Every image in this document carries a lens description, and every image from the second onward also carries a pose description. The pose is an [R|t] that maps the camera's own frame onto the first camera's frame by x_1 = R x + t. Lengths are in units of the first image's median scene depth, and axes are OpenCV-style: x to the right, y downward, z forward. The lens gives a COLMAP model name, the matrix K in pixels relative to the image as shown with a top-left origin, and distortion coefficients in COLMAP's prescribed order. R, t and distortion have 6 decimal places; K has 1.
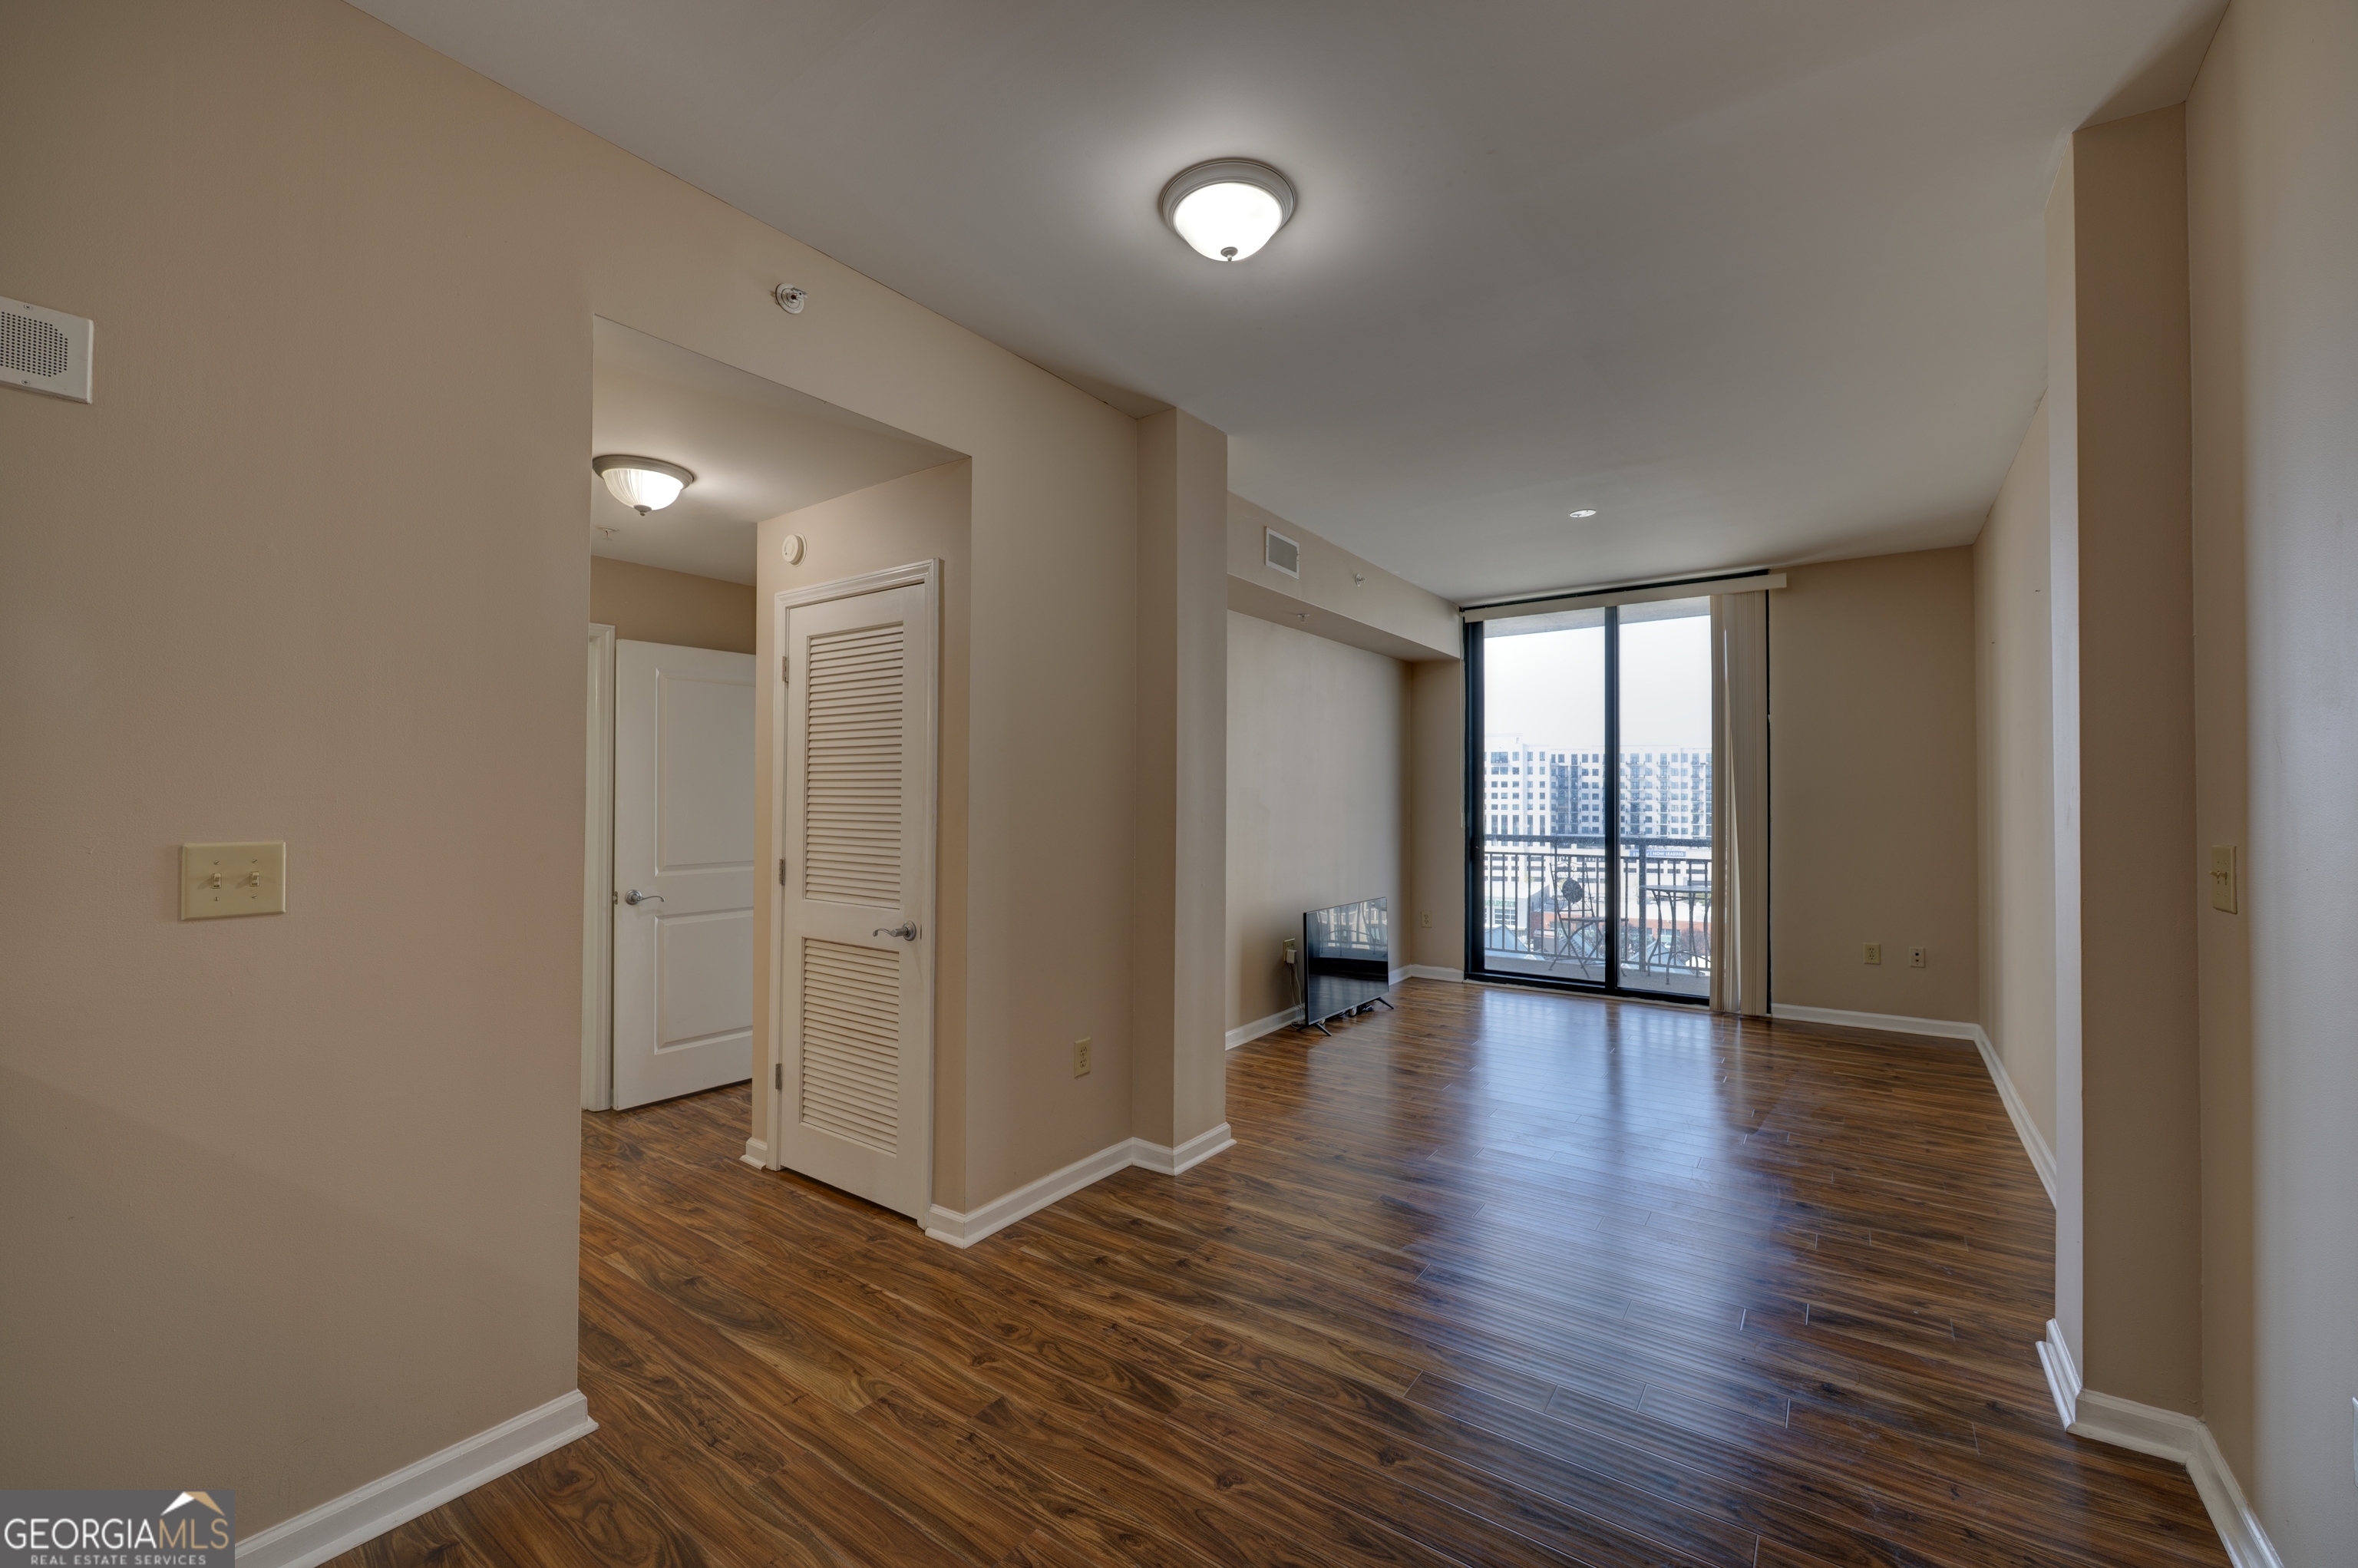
lens RADIAL K [[938.8, 0, 1185.9], [0, 938.8, 786.1], [0, 0, 1]] dist [0.000909, 0.000051]
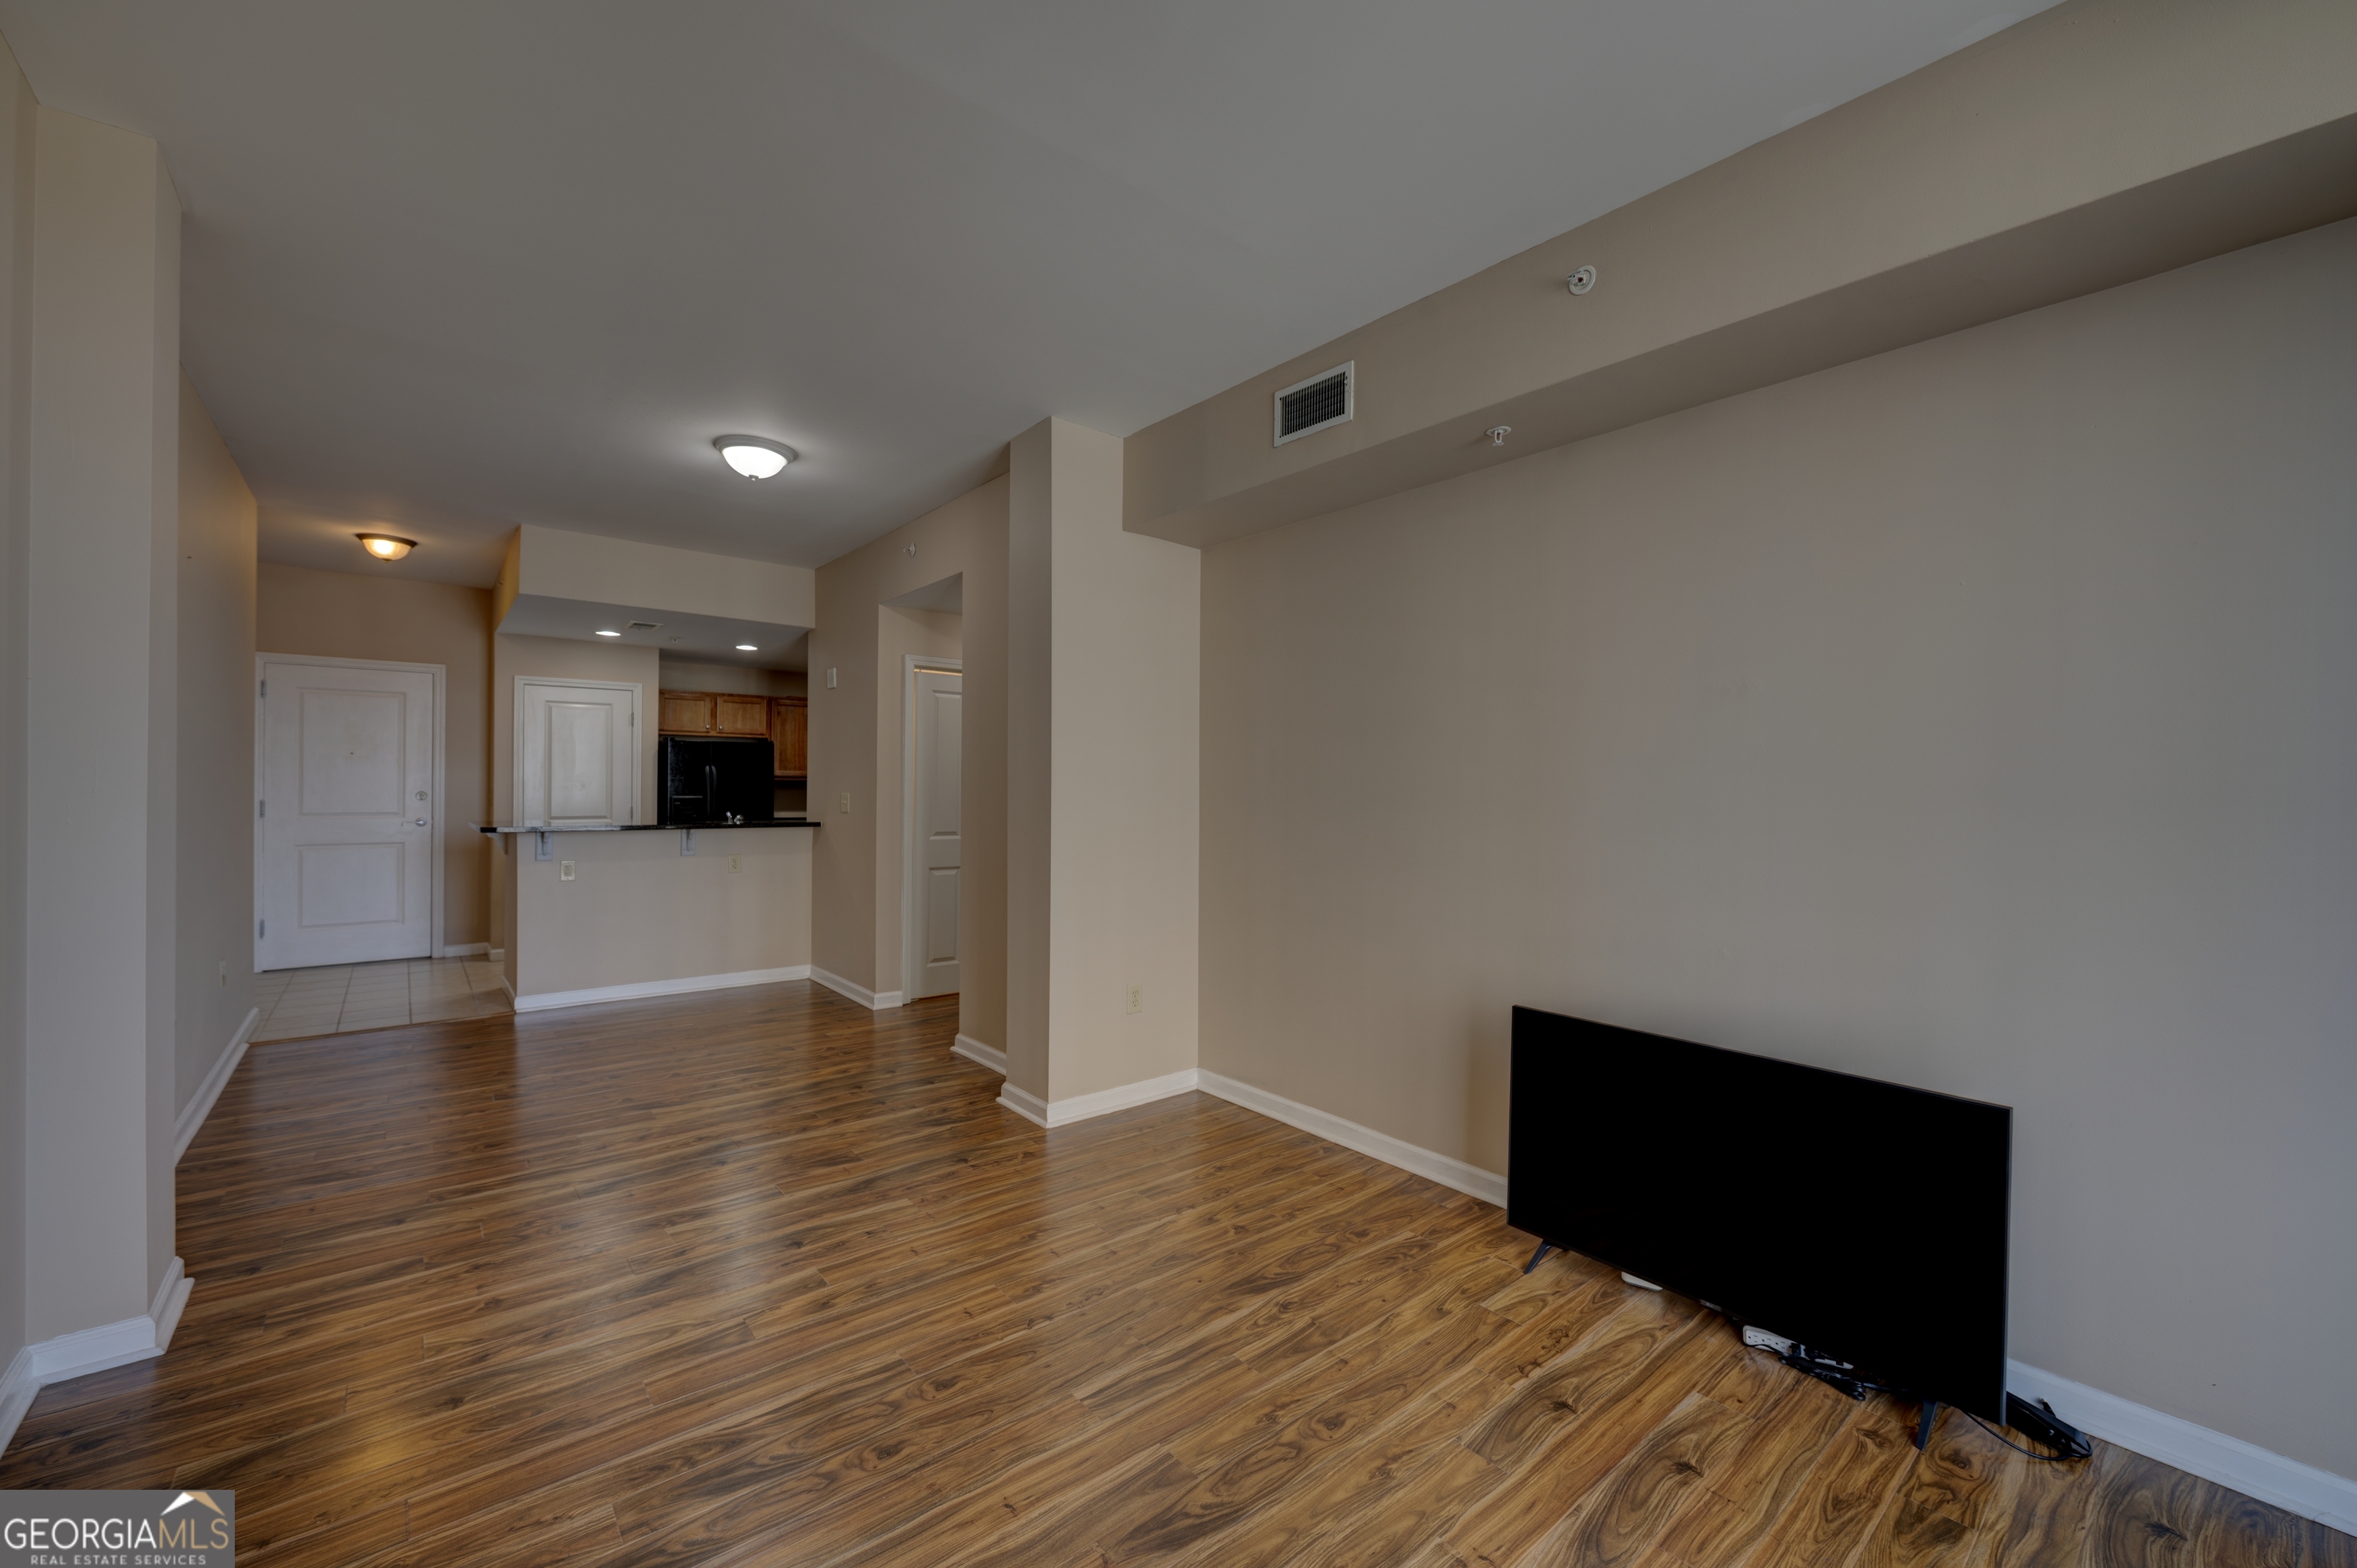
lens RADIAL K [[938.4, 0, 1183.7], [0, 938.4, 785.6], [0, 0, 1]] dist [0.000909, 0.000051]
pose [[-0.253938, -0.004441, -0.967210, 1.219019], [0.003609, 0.999978, -0.005539, 0.031022], [0.967214, -0.004897, -0.253917, 1.741449]]
